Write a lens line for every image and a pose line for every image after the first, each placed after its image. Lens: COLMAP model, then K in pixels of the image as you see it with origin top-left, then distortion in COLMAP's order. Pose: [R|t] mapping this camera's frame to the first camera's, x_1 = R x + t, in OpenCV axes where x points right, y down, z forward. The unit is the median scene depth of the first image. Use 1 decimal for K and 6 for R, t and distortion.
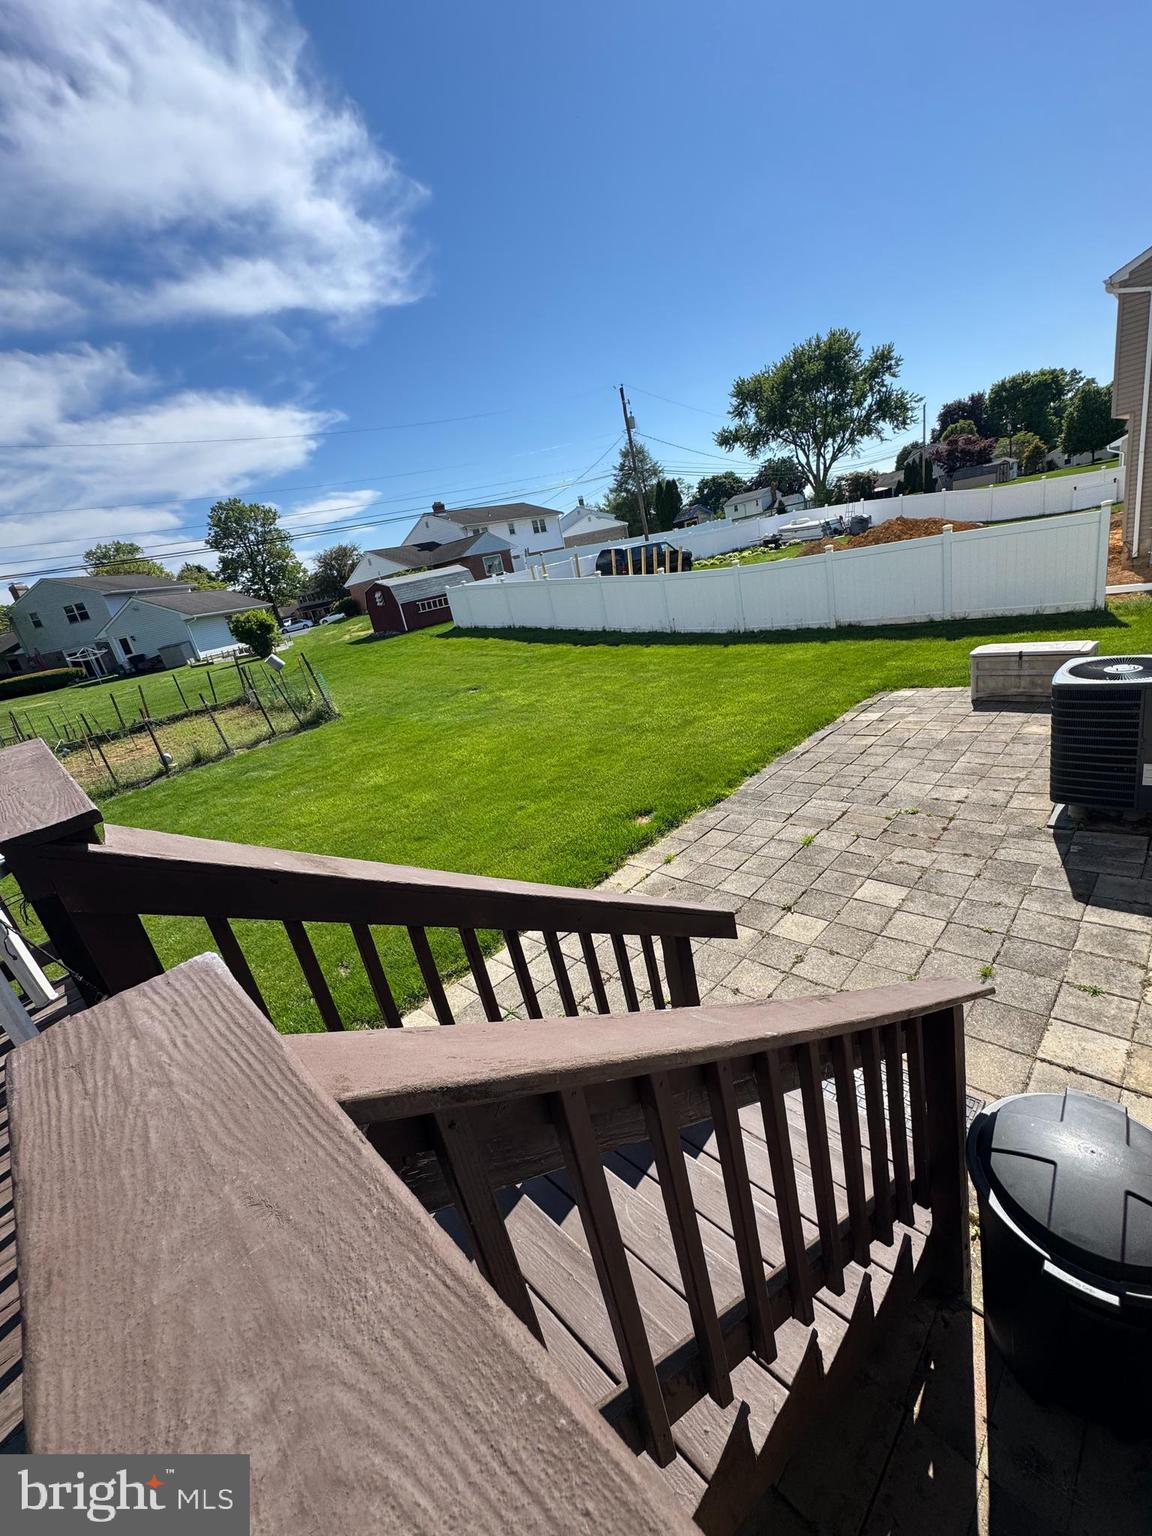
lens RADIAL K [[607.6, 0, 559.0], [0, 607.6, 743.7], [0, 0, 1]] dist [-0.010675, 0.000675]
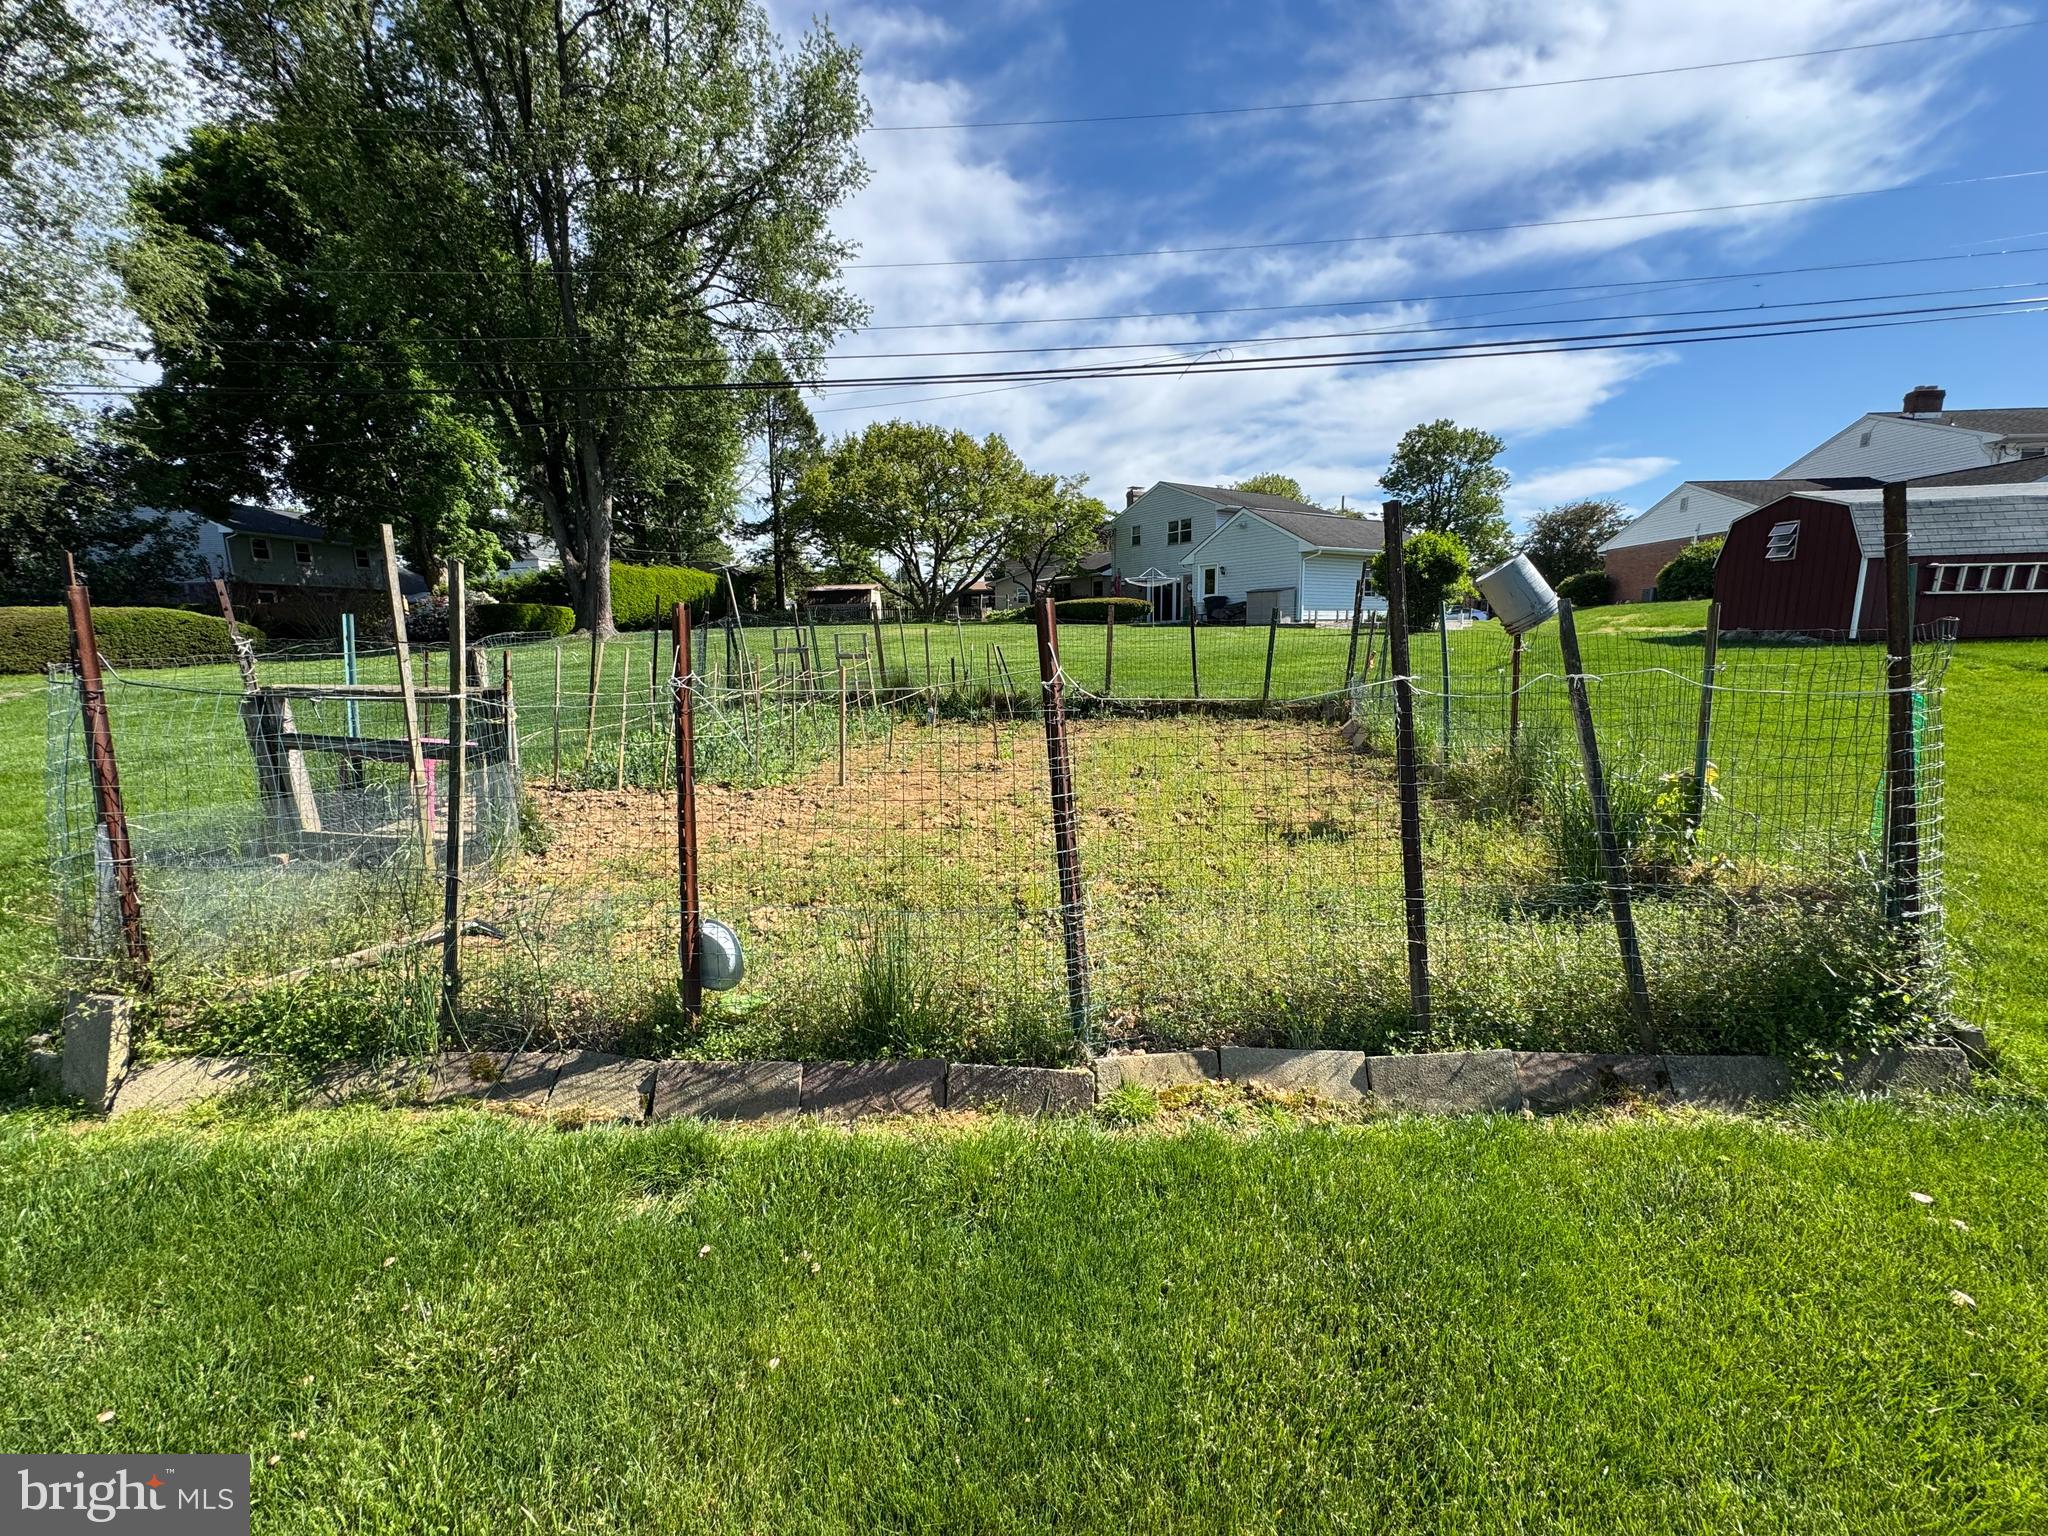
lens RADIAL K [[801.3, 0, 1034.8], [0, 801.3, 747.2], [0, 0, 1]] dist [-0.000439, -0.001166]
pose [[0.622987, 0.297490, -0.723455, -0.105968], [-0.323218, 0.940113, 0.108250, -0.016695], [0.712332, 0.166395, 0.681832, 0.207544]]
